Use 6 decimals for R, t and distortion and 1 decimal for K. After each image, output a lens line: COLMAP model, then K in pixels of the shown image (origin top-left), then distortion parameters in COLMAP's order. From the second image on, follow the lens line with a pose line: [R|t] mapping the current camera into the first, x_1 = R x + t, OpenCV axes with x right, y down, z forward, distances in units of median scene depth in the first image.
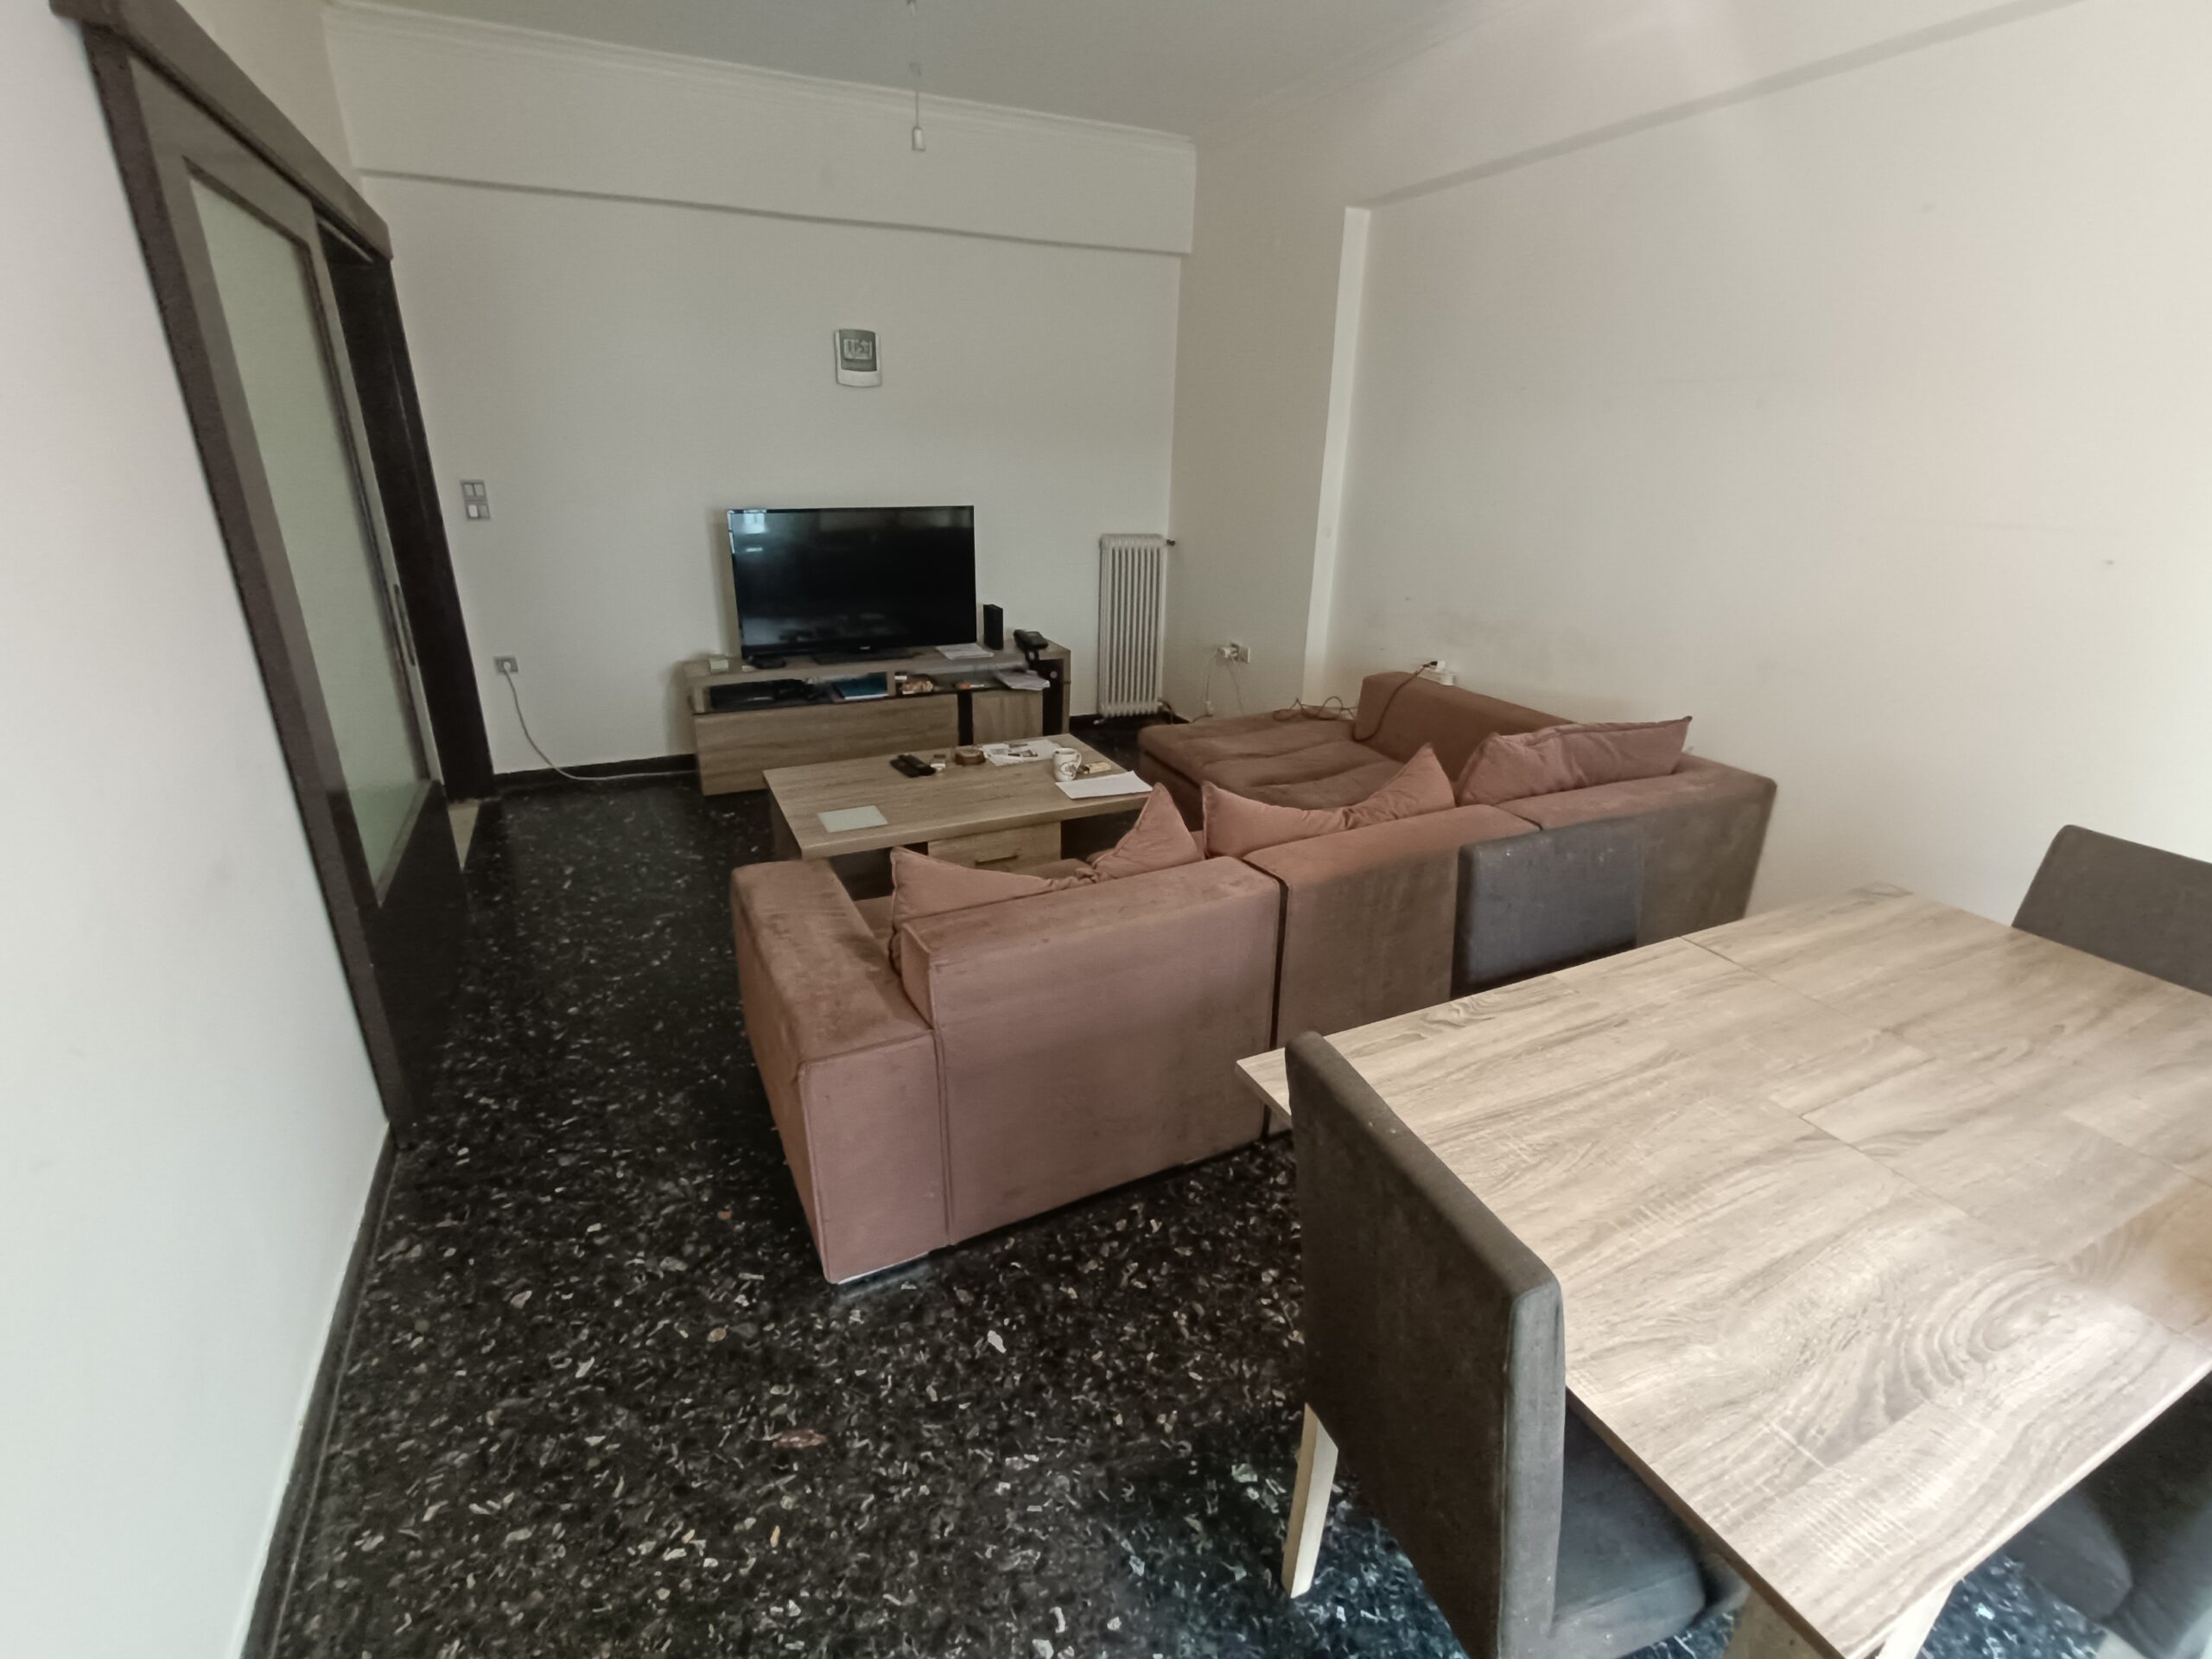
lens RADIAL K [[1004.0, 0, 1100.8], [0, 1004.0, 827.4], [0, 0, 1]] dist [-0.017259, 0.005131]
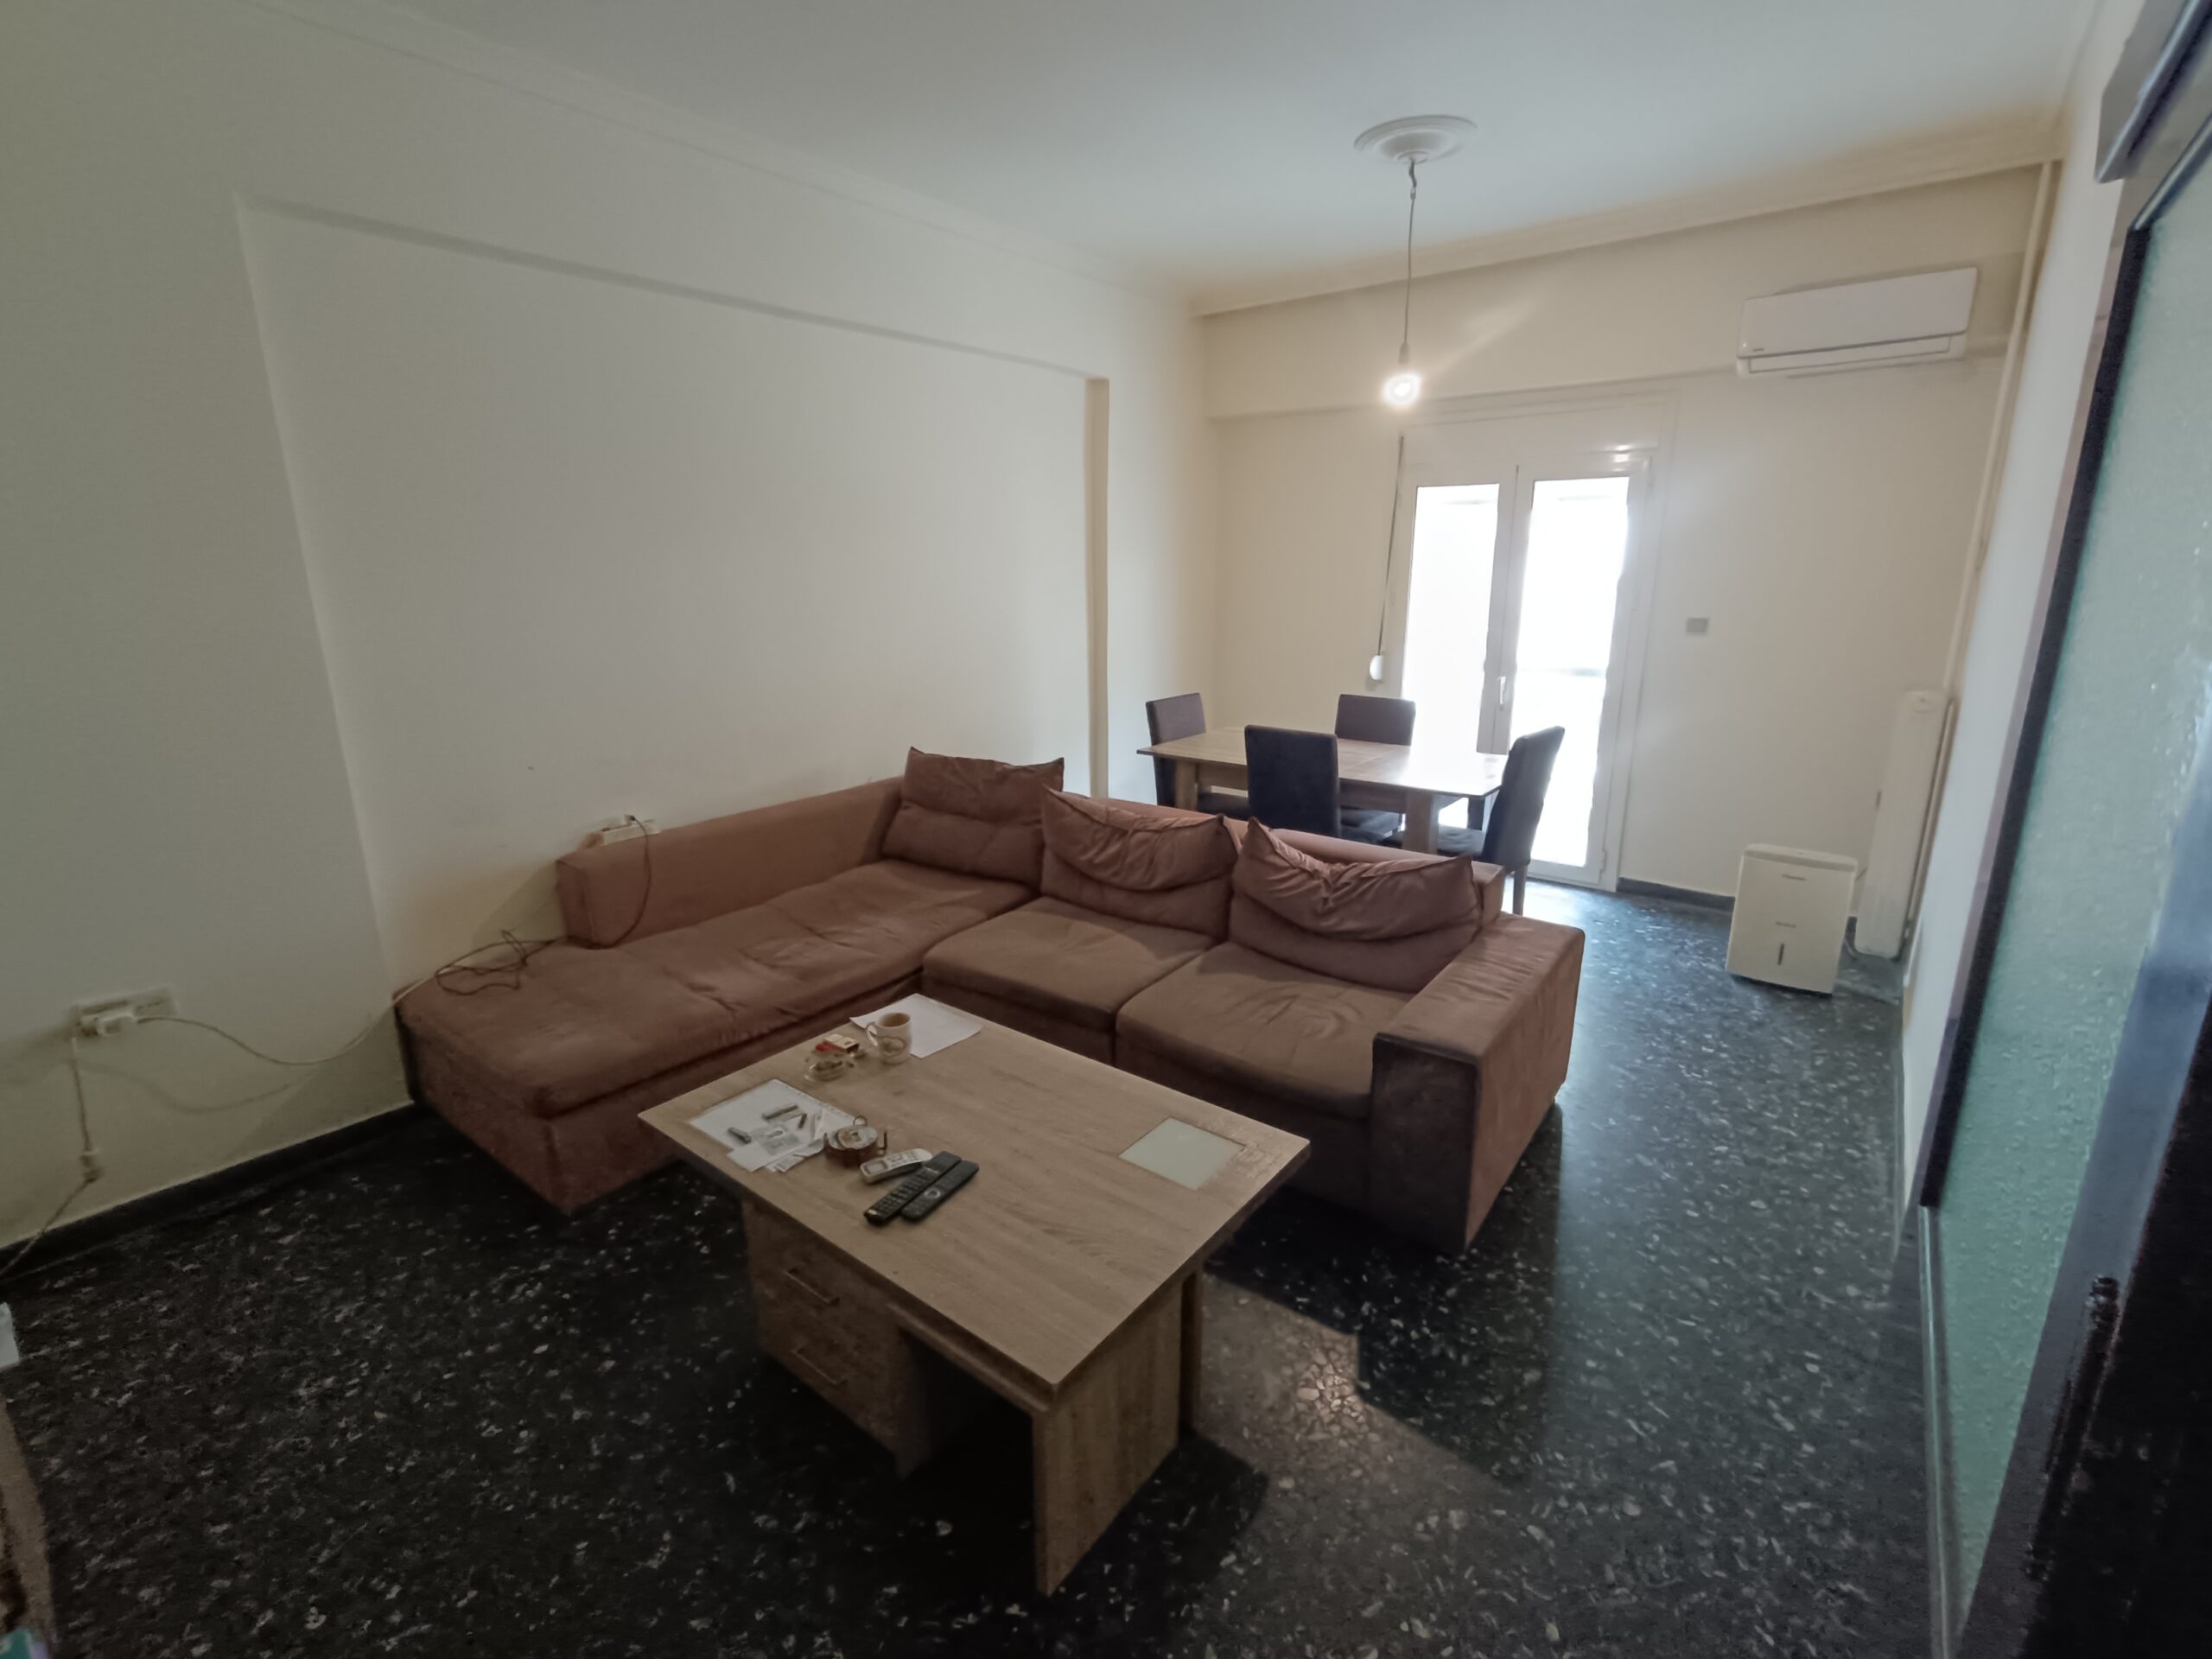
lens RADIAL K [[1004.0, 0, 1100.0], [0, 1004.0, 820.4], [0, 0, 1]] dist [-0.017259, 0.005131]
pose [[-0.446396, -0.237701, 0.862687, -0.860276], [0.327172, 0.853969, 0.404593, -0.553930], [-0.832880, 0.462856, -0.303439, 1.346159]]
